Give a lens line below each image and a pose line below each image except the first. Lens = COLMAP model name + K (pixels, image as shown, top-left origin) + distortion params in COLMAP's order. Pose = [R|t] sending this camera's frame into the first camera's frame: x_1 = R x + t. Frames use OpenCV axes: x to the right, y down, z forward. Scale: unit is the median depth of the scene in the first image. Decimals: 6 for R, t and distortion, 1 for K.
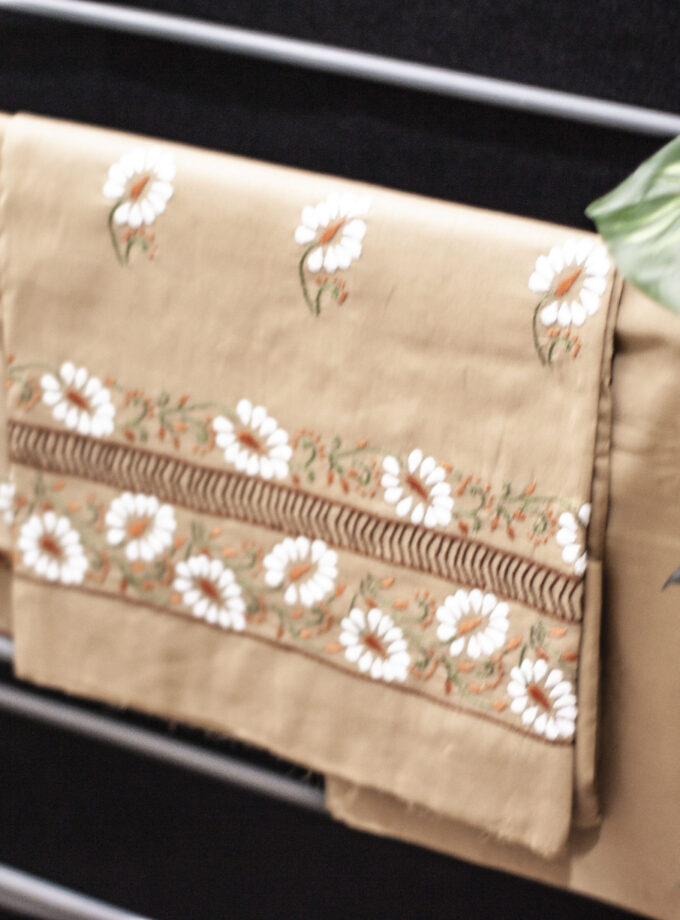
lens RADIAL K [[3343.5, 0, 339.8], [0, 3343.5, 460.7], [0, 0, 1]] dist [-0.168906, 0.000000]
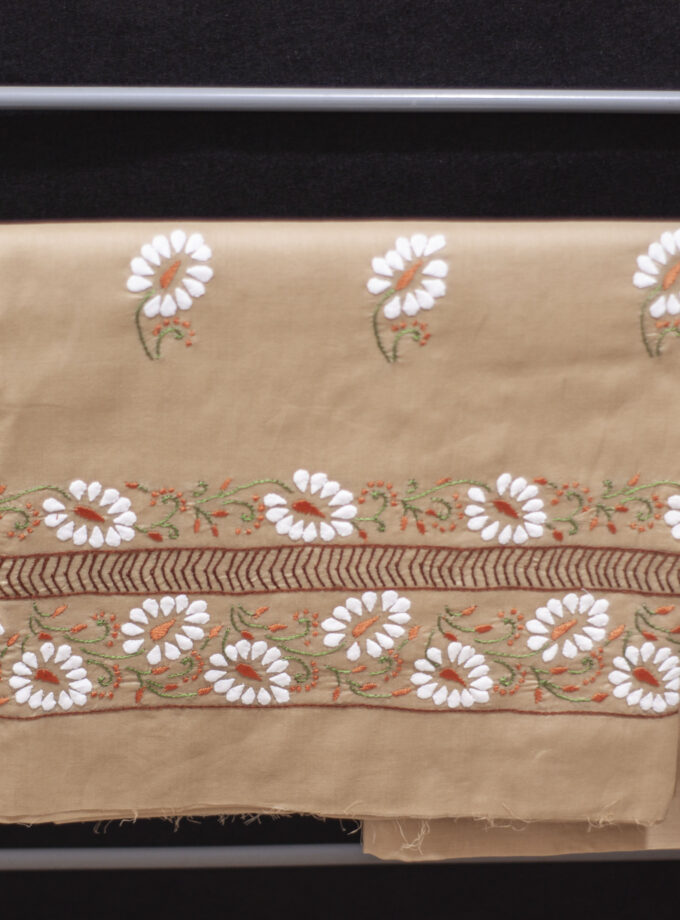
lens RADIAL K [[3343.5, 0, 340.9], [0, 3343.5, 460.0], [0, 0, 1]] dist [-0.168906, 0.000000]
pose [[0.806942, -0.251989, 0.534177, -0.528939], [0.220649, 0.967553, 0.123108, -0.135471], [-0.547867, 0.018525, 0.836360, 0.198731]]
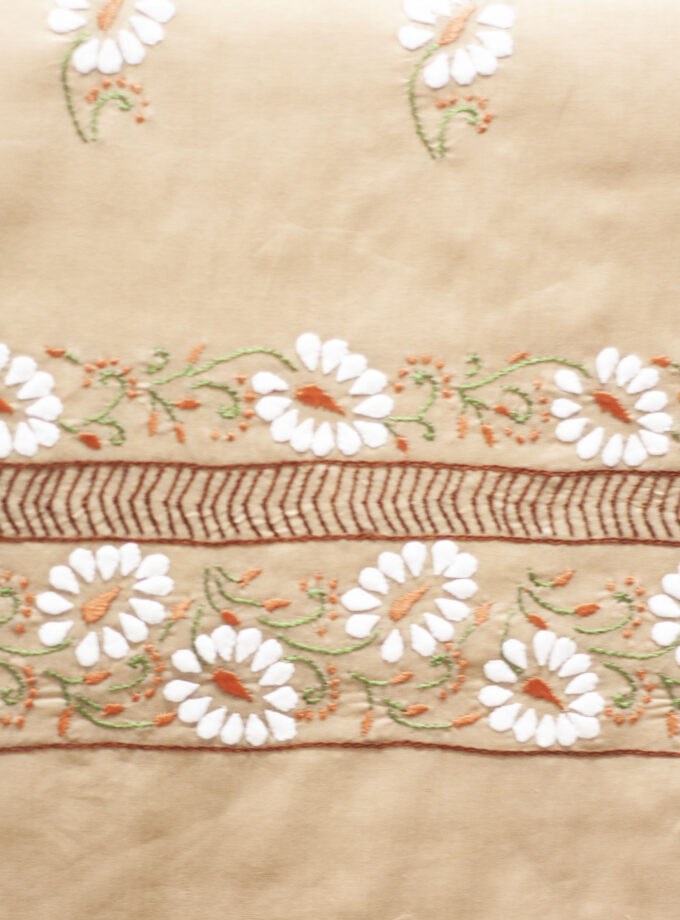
lens RADIAL K [[3343.5, 0, 338.5], [0, 3343.5, 458.7], [0, 0, 1]] dist [-0.168906, 0.000000]
pose [[0.760124, -0.041558, 0.648447, -0.437836], [0.262644, 0.932446, -0.248118, 0.164005], [-0.594330, 0.358912, 0.719690, 0.550954]]
